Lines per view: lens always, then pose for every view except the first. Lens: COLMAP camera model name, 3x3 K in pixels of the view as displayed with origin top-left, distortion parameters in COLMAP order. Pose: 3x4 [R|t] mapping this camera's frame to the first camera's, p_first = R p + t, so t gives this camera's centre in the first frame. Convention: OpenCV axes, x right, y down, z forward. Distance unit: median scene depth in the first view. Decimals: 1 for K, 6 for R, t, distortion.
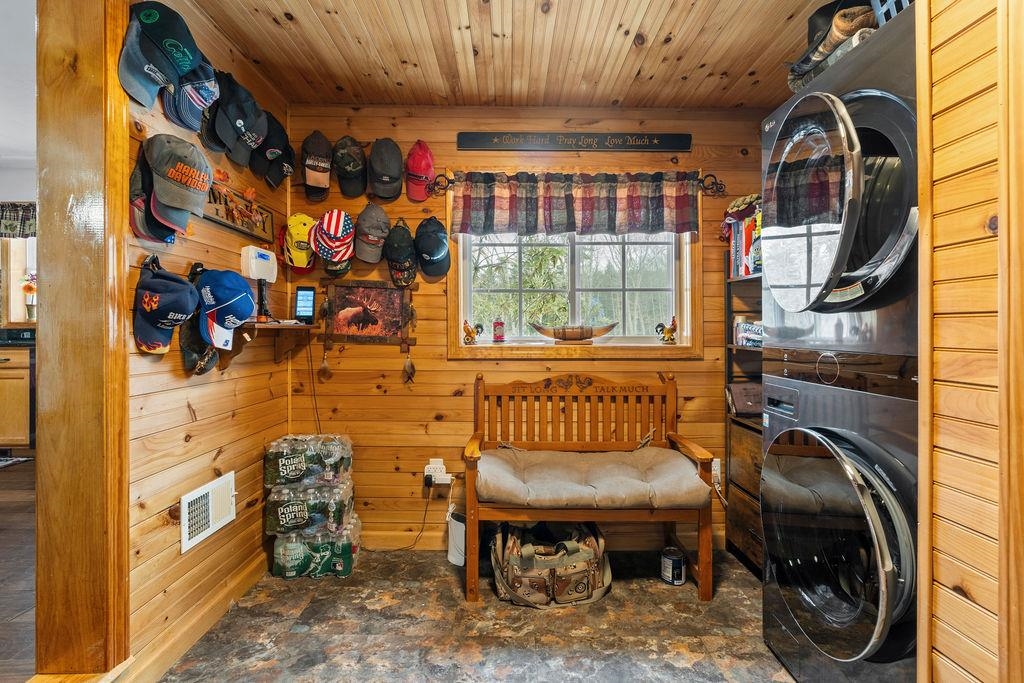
lens RADIAL K [[451.3, 0, 516.2], [0, 451.3, 335.0], [0, 0, 1]] dist [-0.010459, -0.000102]
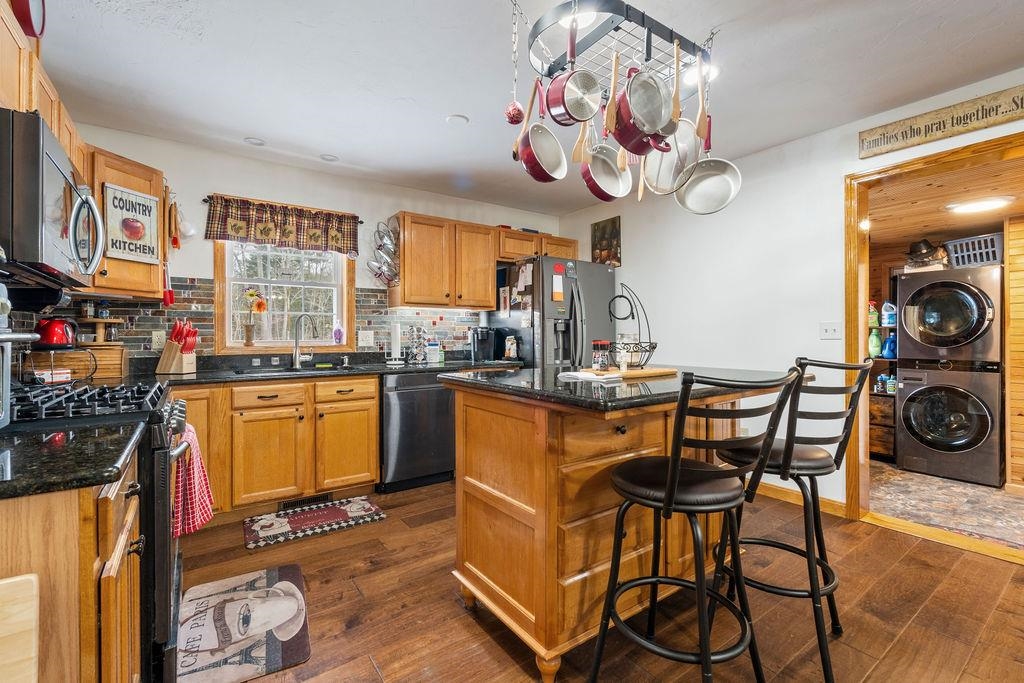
lens RADIAL K [[451.3, 0, 516.2], [0, 451.3, 335.0], [0, 0, 1]] dist [-0.010459, -0.000102]
pose [[0.822271, 0.000765, 0.569096, -1.391390], [0.003640, 0.999972, -0.006603, -0.049913], [-0.569085, 0.007500, 0.822244, 0.054384]]
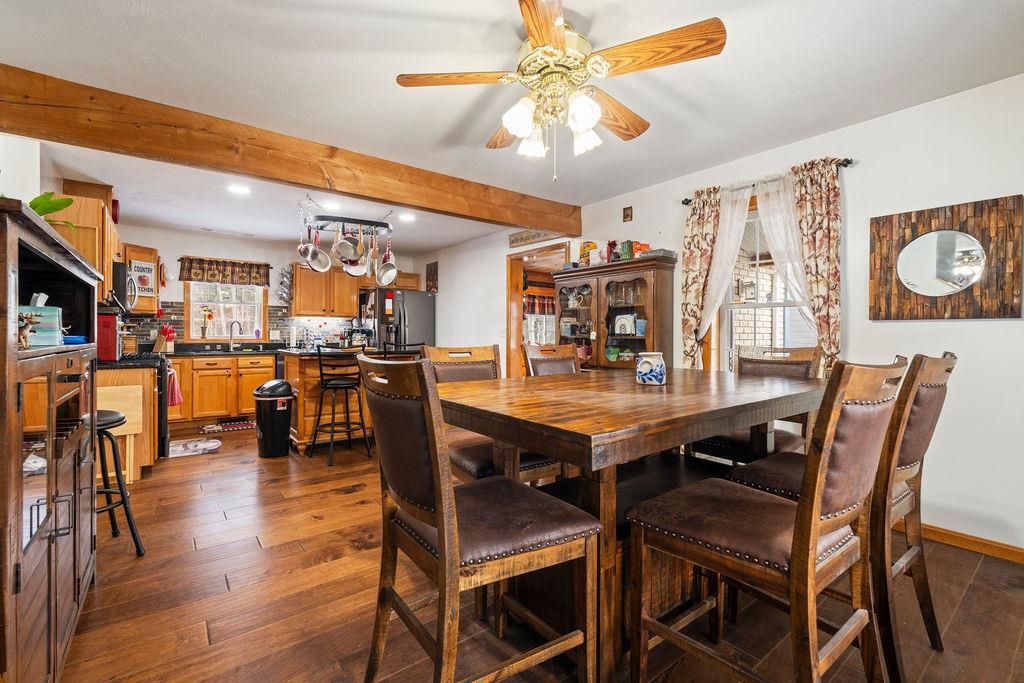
lens RADIAL K [[451.3, 0, 516.2], [0, 451.3, 335.0], [0, 0, 1]] dist [-0.010459, -0.000102]
pose [[0.796575, 0.005637, 0.604513, -1.401216], [-0.003932, 0.999984, -0.004144, -0.045800], [-0.604526, 0.000924, 0.796585, -0.976899]]
